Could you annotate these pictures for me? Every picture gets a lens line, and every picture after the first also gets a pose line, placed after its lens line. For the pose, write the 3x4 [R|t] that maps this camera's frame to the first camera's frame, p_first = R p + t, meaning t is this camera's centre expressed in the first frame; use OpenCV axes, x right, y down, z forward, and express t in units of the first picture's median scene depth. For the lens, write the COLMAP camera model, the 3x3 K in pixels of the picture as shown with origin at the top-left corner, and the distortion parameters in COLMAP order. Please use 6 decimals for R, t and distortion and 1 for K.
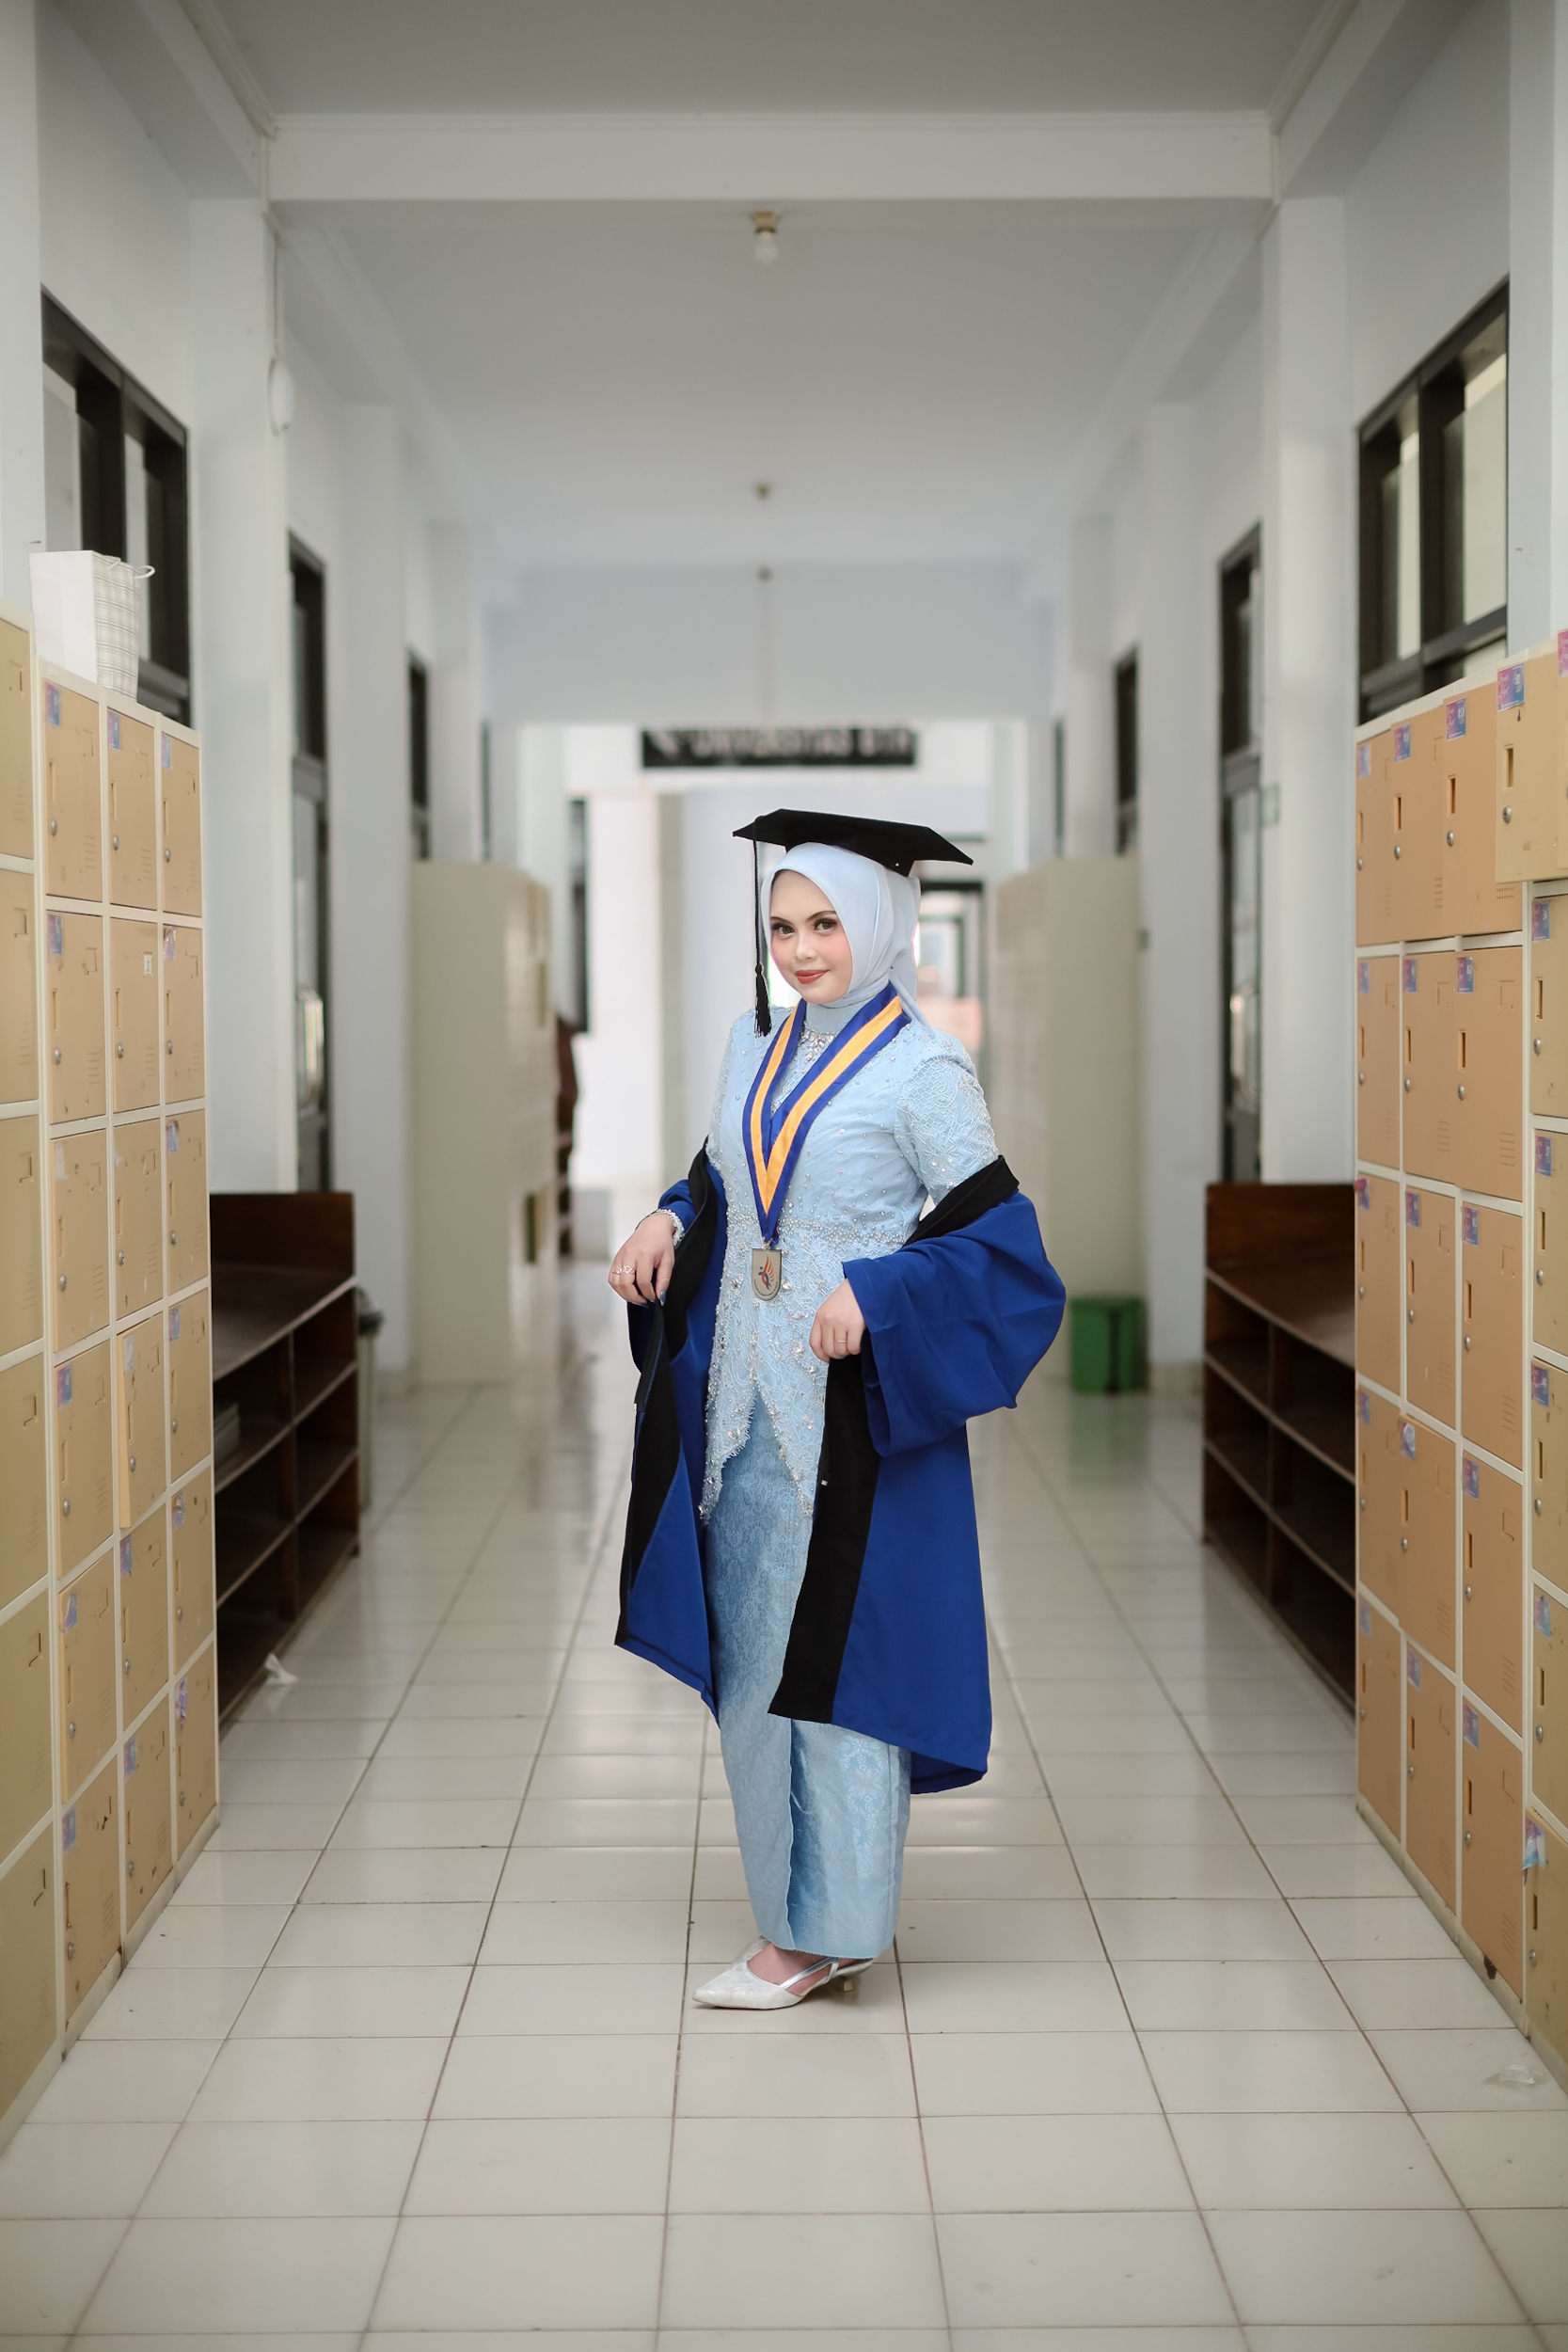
lens RADIAL K [[3134.7, 0, 784.0], [0, 3134.7, 1176.0], [0, 0, 1]] dist [-0.006827, 0.020878]
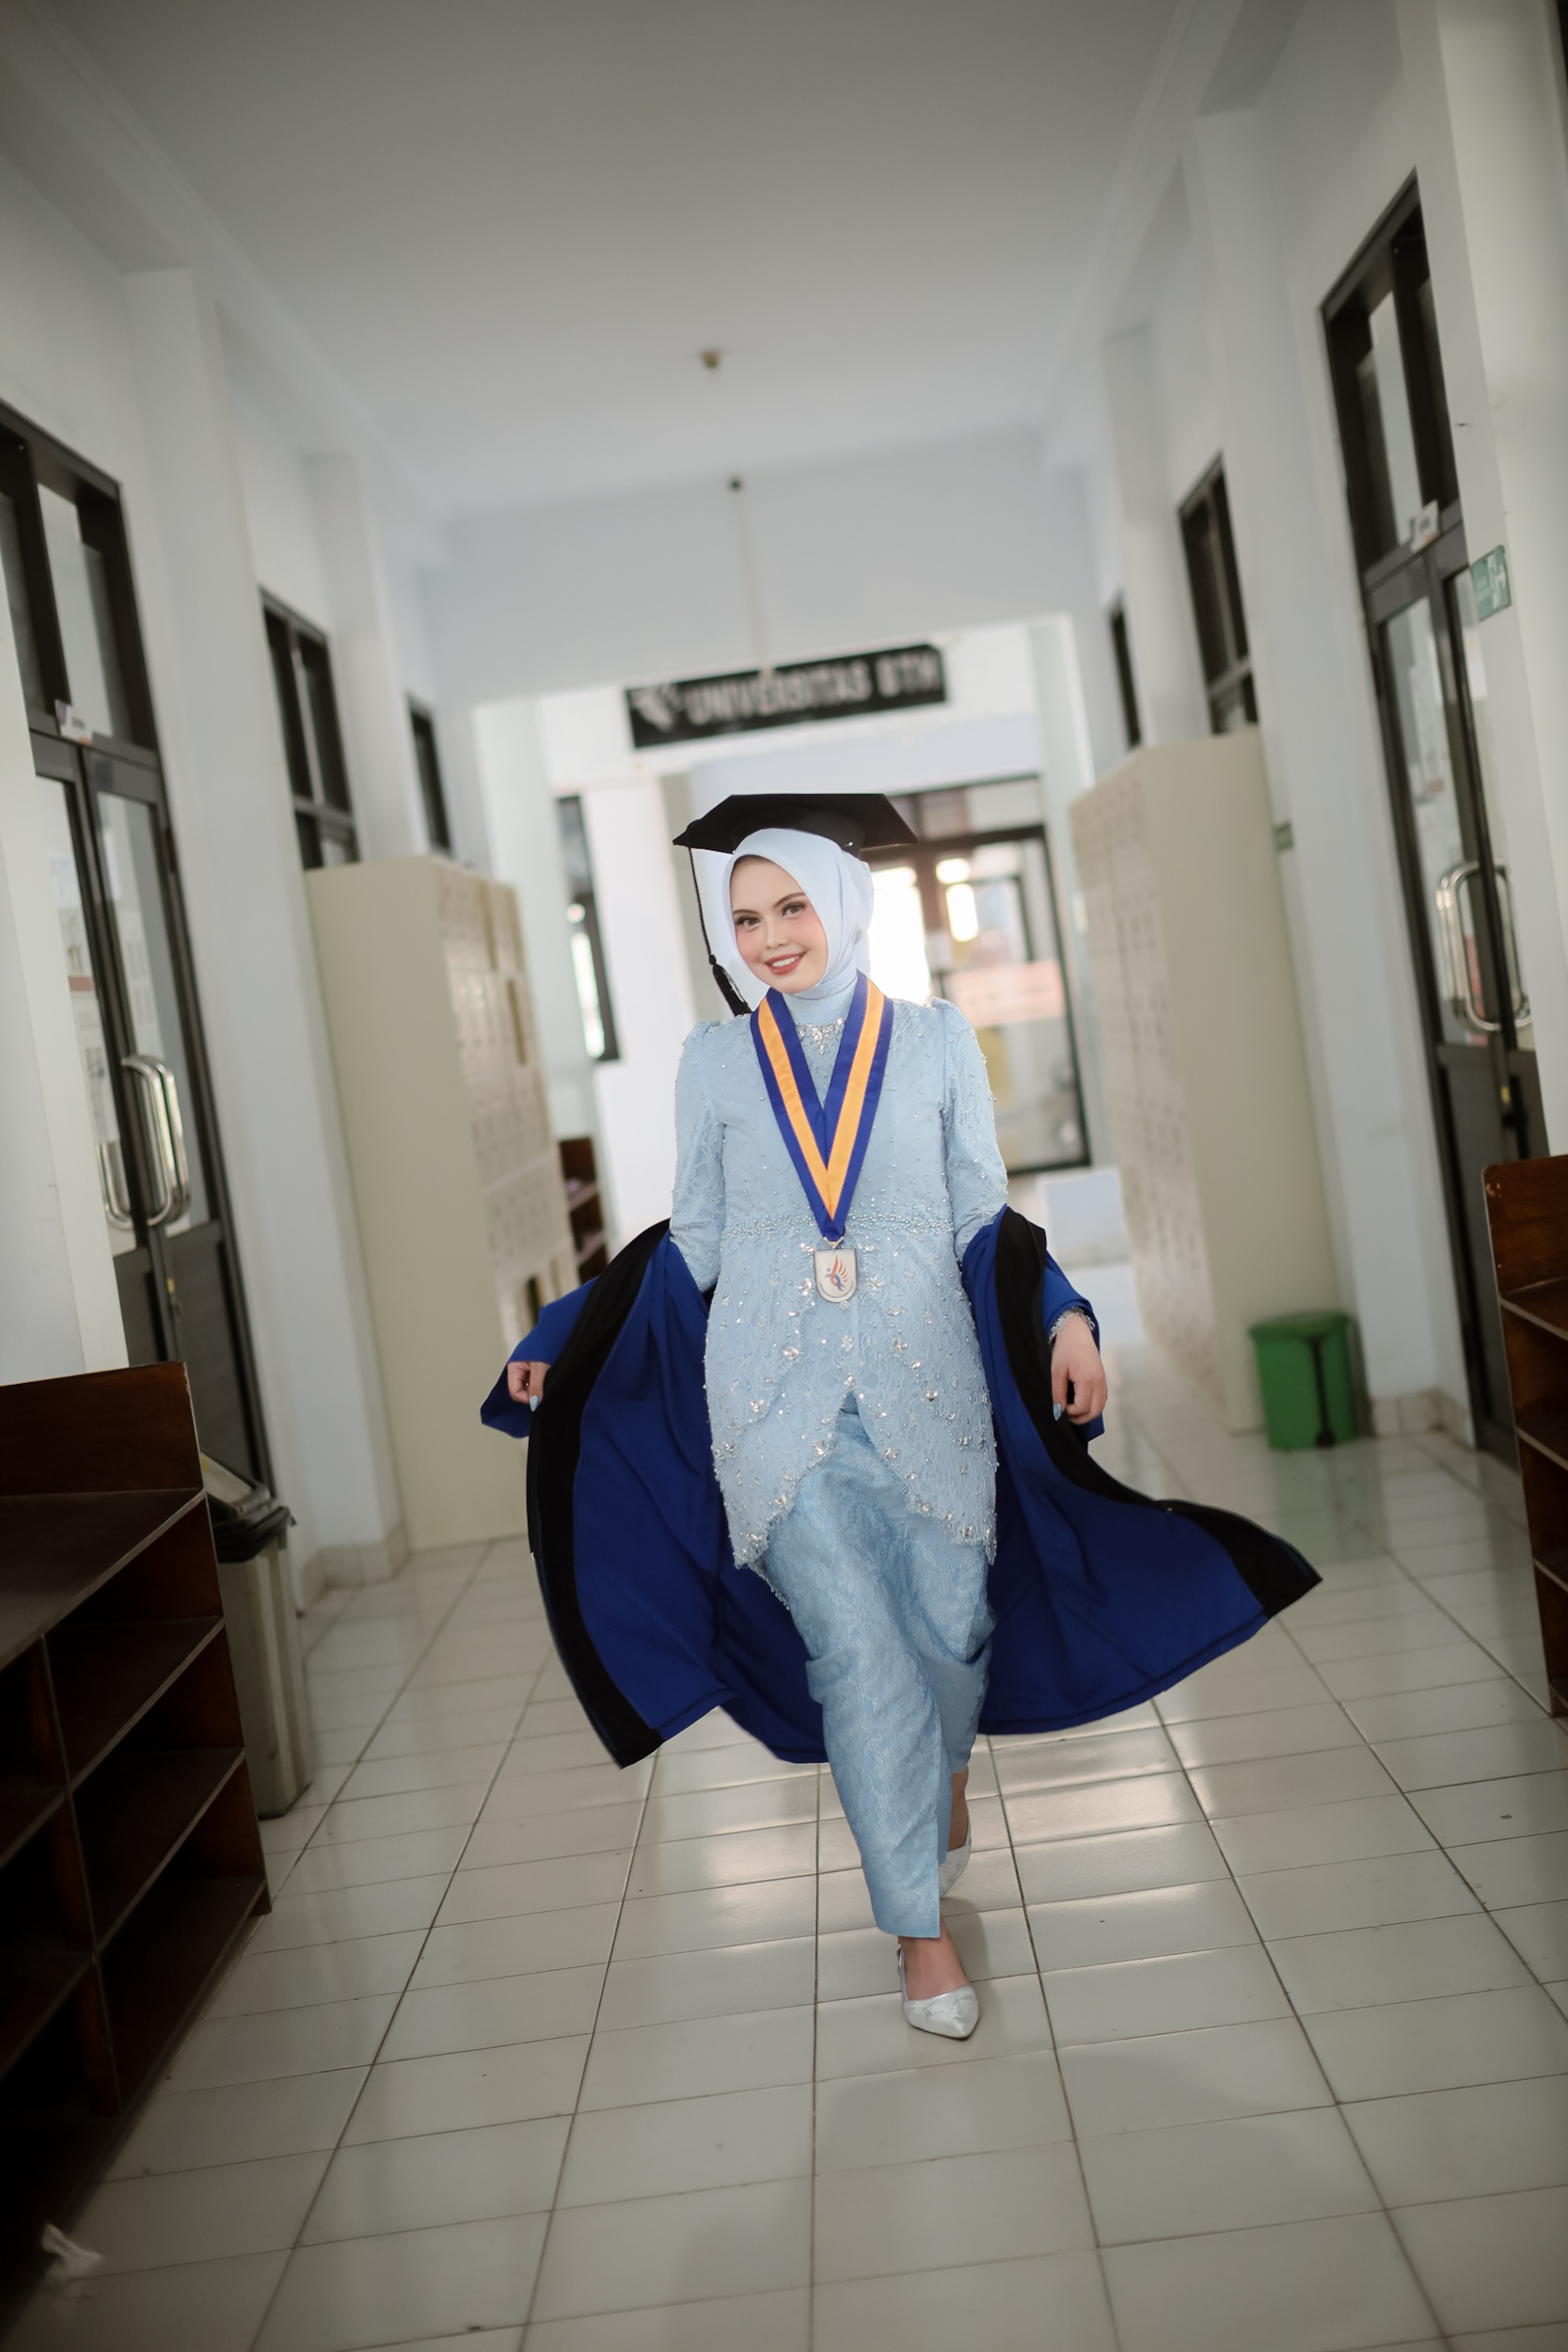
lens RADIAL K [[3111.0, 0, 739.1], [0, 3111.0, 1105.9], [0, 0, 1]] dist [-0.012899, 0.047629]
pose [[0.989800, -0.136908, -0.039404, 0.007597], [0.135987, 0.990390, -0.025187, -0.012258], [0.042474, 0.019572, 0.998906, 0.287209]]
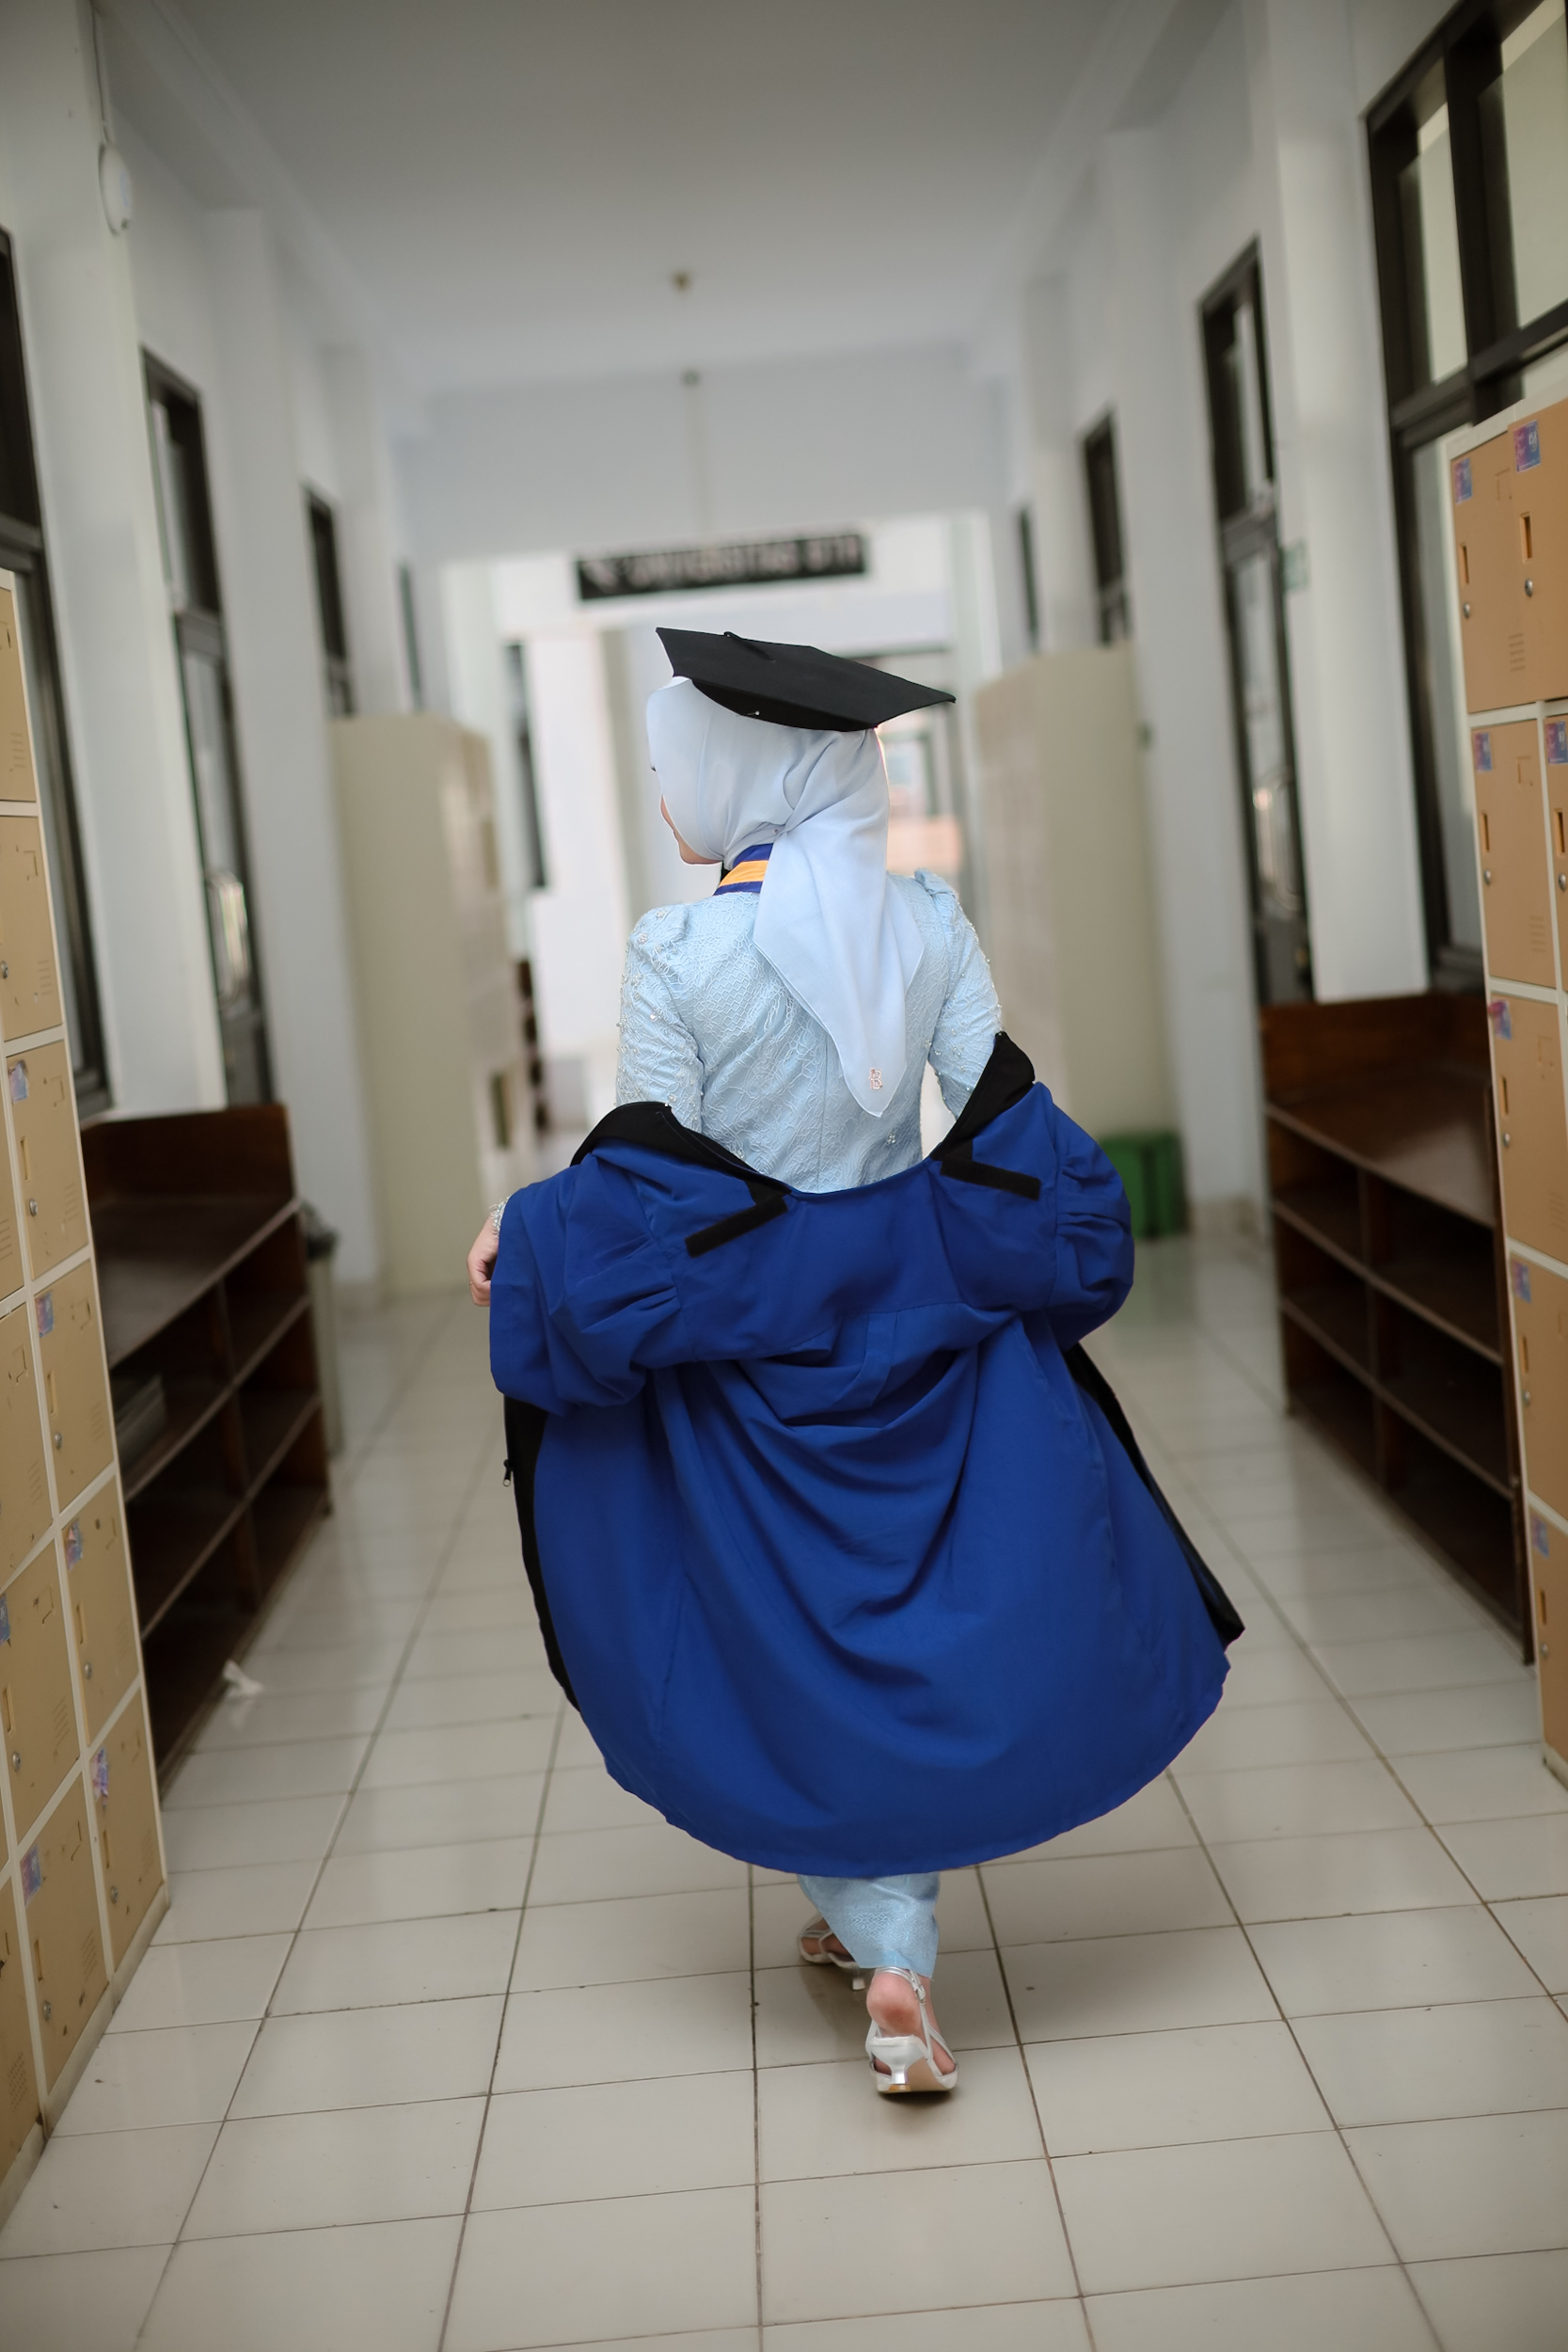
lens RADIAL K [[3134.7, 0, 784.0], [0, 3134.7, 1176.0], [0, 0, 1]] dist [-0.006827, 0.020878]
pose [[0.996192, -0.087142, 0.002746, -0.002972], [0.086874, 0.994807, 0.053028, -0.007089], [-0.007353, -0.052587, 0.998589, 0.103450]]
